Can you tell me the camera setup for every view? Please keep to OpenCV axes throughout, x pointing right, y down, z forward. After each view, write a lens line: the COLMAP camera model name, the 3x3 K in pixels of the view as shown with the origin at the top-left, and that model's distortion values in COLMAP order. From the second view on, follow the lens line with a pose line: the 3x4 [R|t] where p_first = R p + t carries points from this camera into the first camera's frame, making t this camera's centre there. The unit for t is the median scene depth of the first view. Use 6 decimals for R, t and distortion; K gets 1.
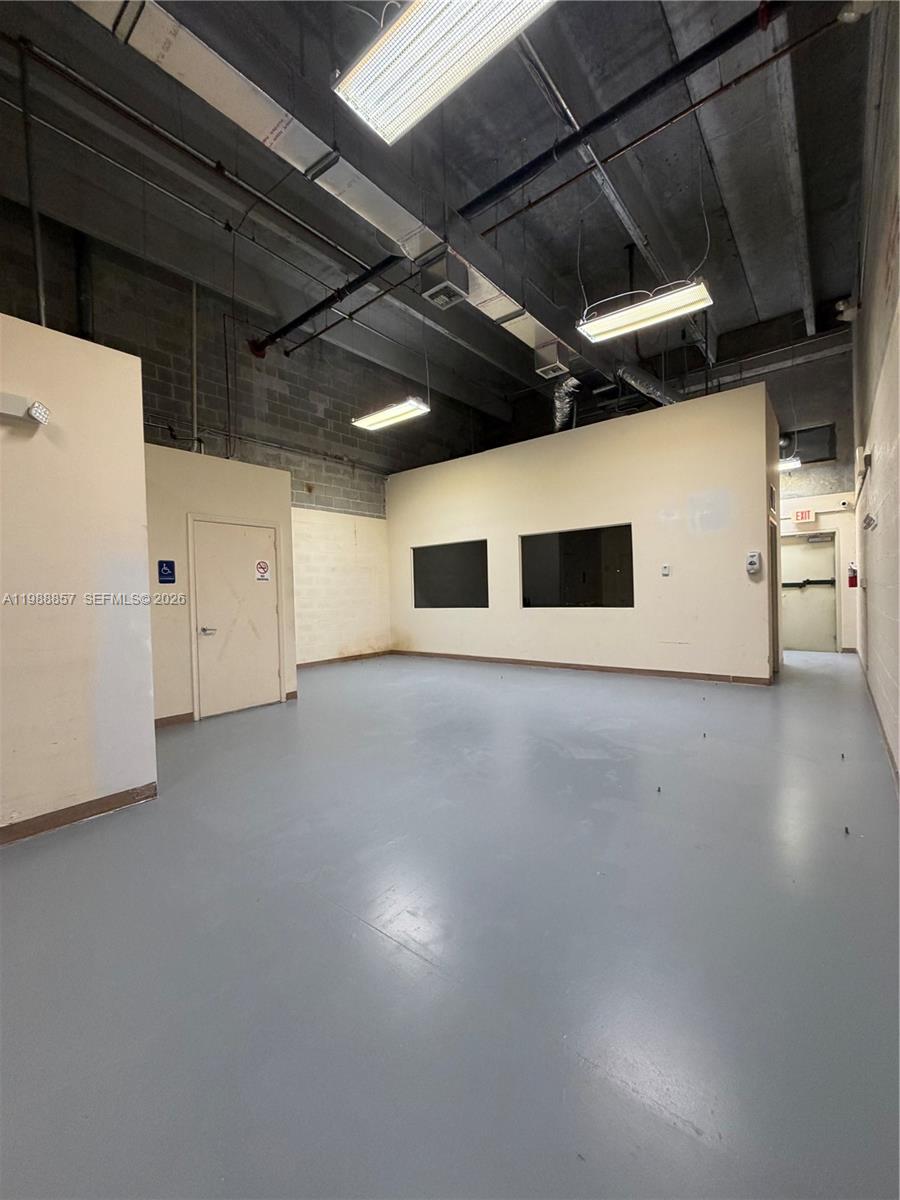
lens RADIAL K [[477.2, 0, 450.0], [0, 477.2, 600.0], [0, 0, 1]] dist [0.000726, 0.000344]
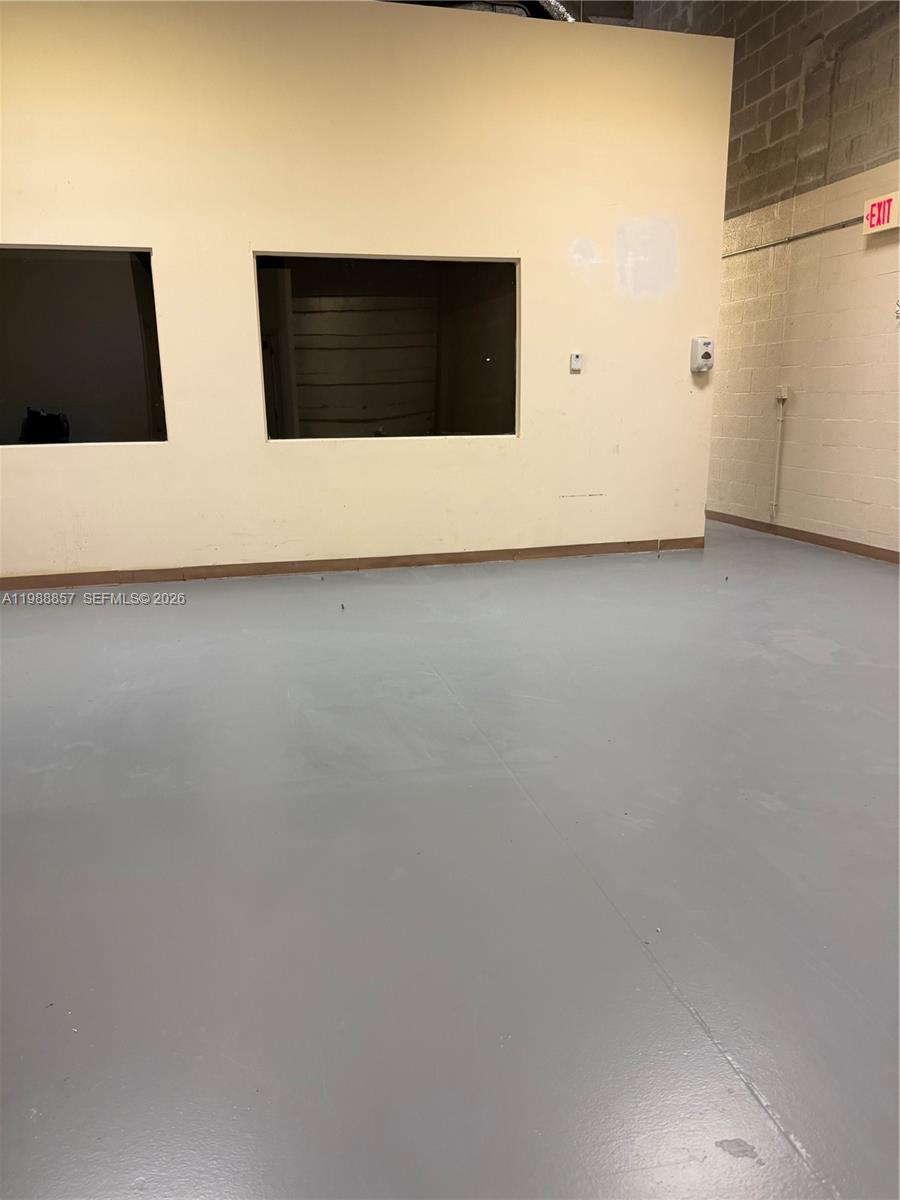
lens RADIAL K [[847.6, 0, 452.2], [0, 847.6, 587.2], [0, 0, 1]] dist [0.070320, -0.076122]
pose [[0.592416, -0.146939, 0.792119, -0.373375], [0.012550, 0.984790, 0.173293, 0.017203], [-0.805535, -0.092721, 0.585249, 0.450671]]
